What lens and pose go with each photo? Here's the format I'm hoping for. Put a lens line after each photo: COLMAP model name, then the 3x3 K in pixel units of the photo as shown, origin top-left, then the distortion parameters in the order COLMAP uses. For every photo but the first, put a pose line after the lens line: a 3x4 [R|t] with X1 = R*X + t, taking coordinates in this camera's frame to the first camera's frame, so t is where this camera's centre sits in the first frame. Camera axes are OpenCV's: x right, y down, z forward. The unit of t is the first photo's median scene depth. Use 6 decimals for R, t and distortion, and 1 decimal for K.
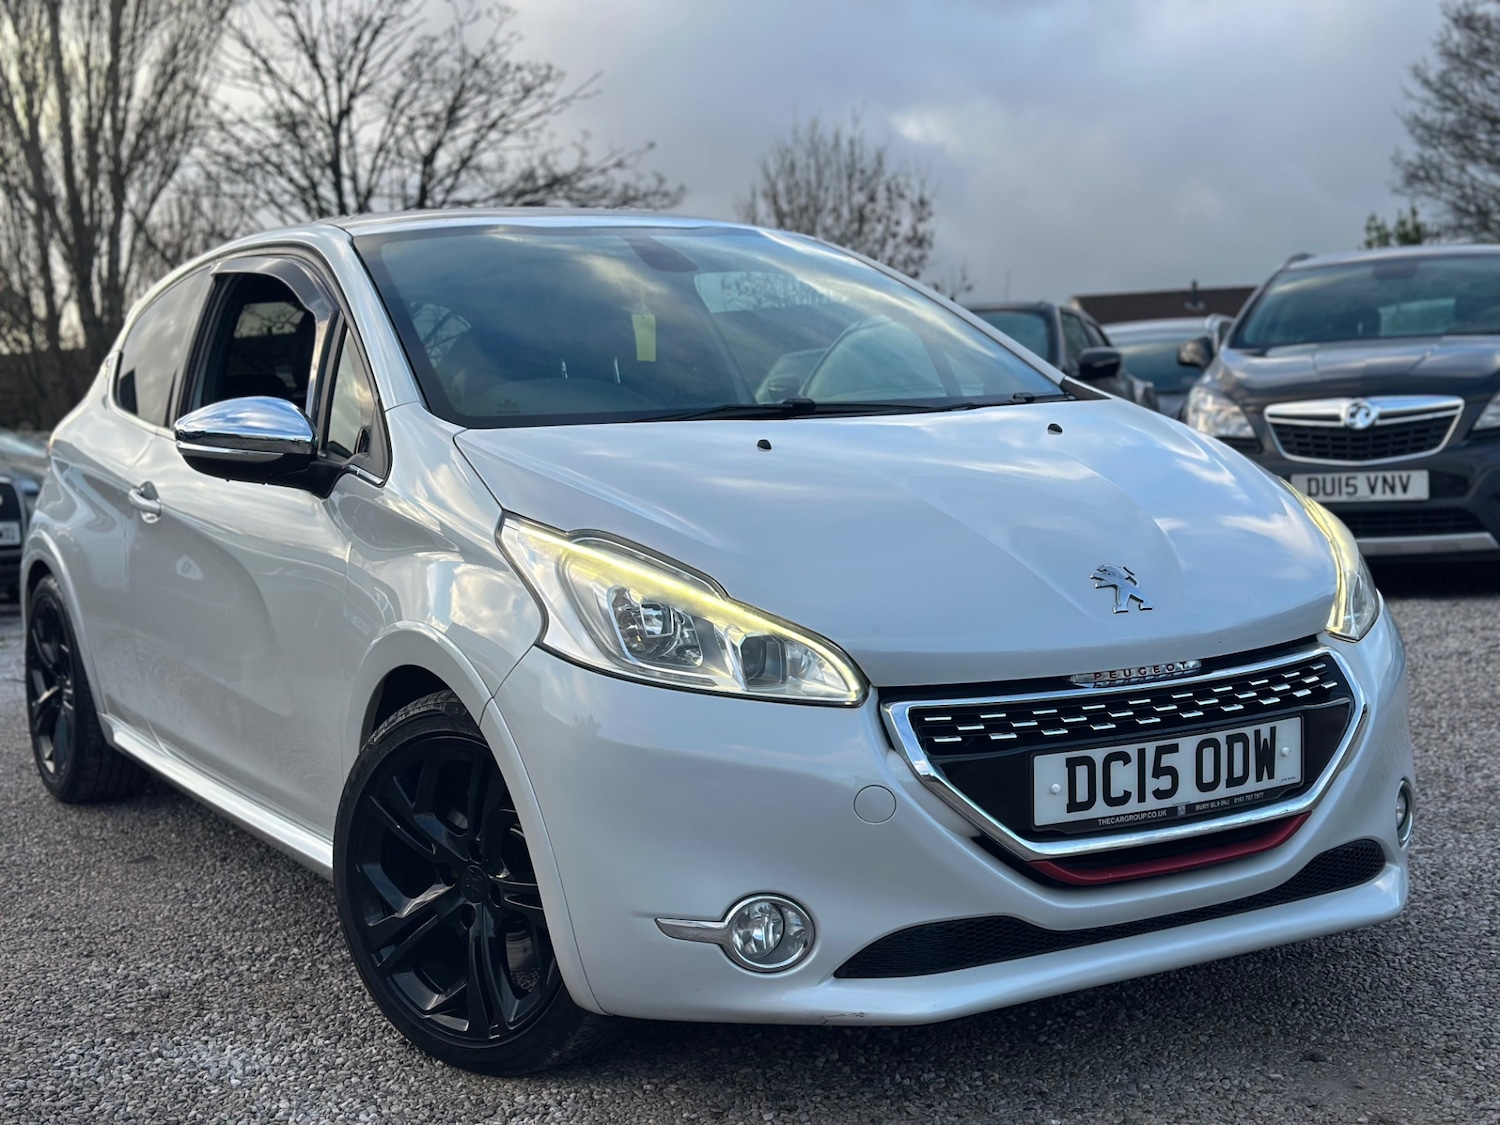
lens RADIAL K [[2048.5, 0, 750.0], [0, 2048.5, 562.5], [0, 0, 1]] dist [0.195131, -0.439176]
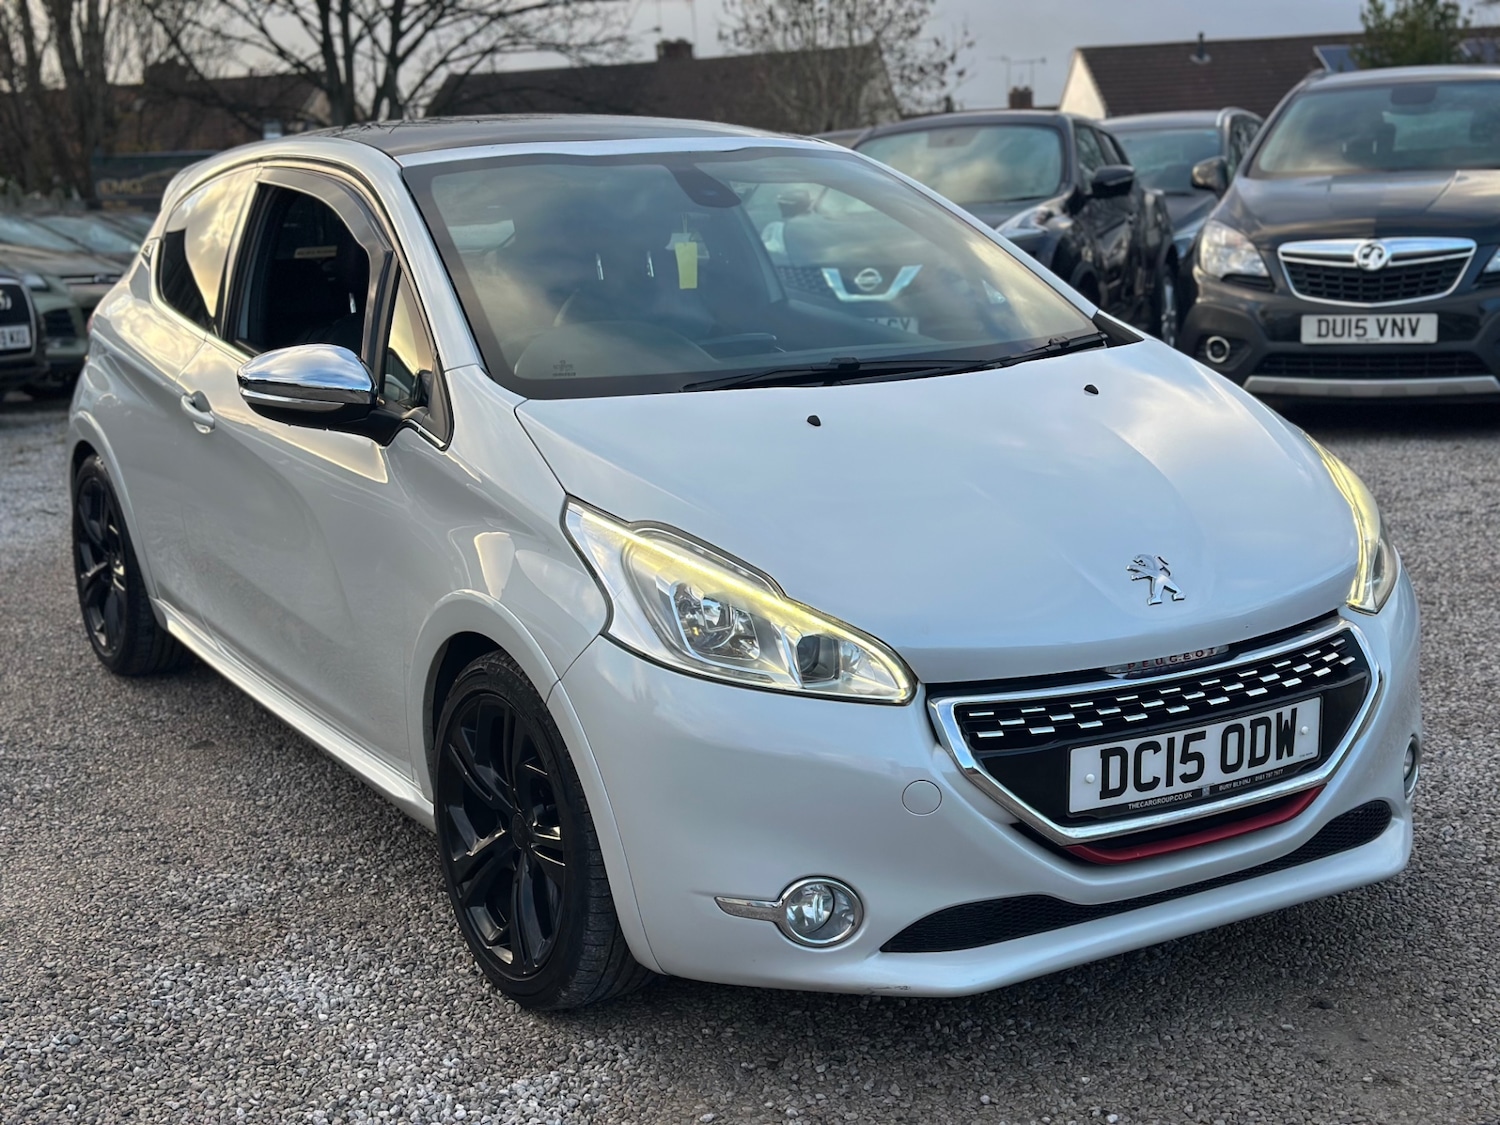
lens RADIAL K [[2048.5, 0, 750.0], [0, 2048.5, 562.5], [0, 0, 1]] dist [0.195131, -0.439176]
pose [[0.999944, 0.007811, 0.007189, -0.029482], [-0.008654, 0.992006, 0.125892, -0.102701], [-0.006148, -0.125947, 0.992018, -0.033828]]
